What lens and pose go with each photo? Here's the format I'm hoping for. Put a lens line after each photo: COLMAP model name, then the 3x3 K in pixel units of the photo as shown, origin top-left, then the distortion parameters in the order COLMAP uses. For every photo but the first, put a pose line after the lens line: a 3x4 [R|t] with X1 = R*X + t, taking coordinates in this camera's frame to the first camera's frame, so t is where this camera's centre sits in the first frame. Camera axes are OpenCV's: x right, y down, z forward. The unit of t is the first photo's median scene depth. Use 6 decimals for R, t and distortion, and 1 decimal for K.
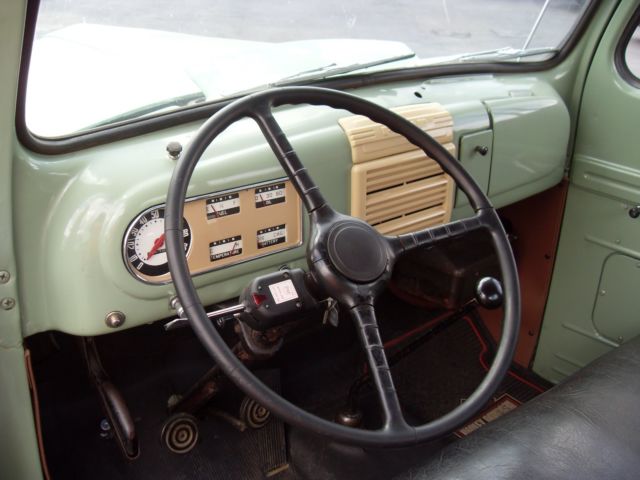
lens RADIAL K [[761.7, 0, 320.0], [0, 761.7, 231.0], [0, 0, 1]] dist [-0.451880, 1.431636]
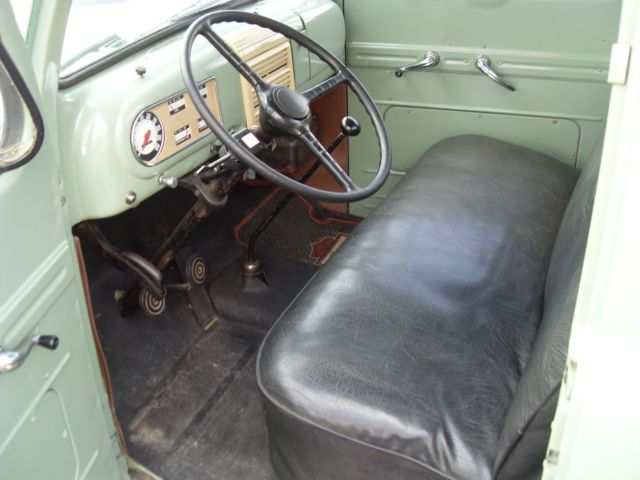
lens RADIAL K [[715.2, 0, 311.0], [0, 715.2, 237.3], [0, 0, 1]] dist [-0.162283, 0.158194]
pose [[0.900614, -0.279521, 0.332810, -0.399209], [0.253441, 0.959839, 0.120315, 0.106756], [-0.353075, -0.024010, 0.935287, -0.339847]]
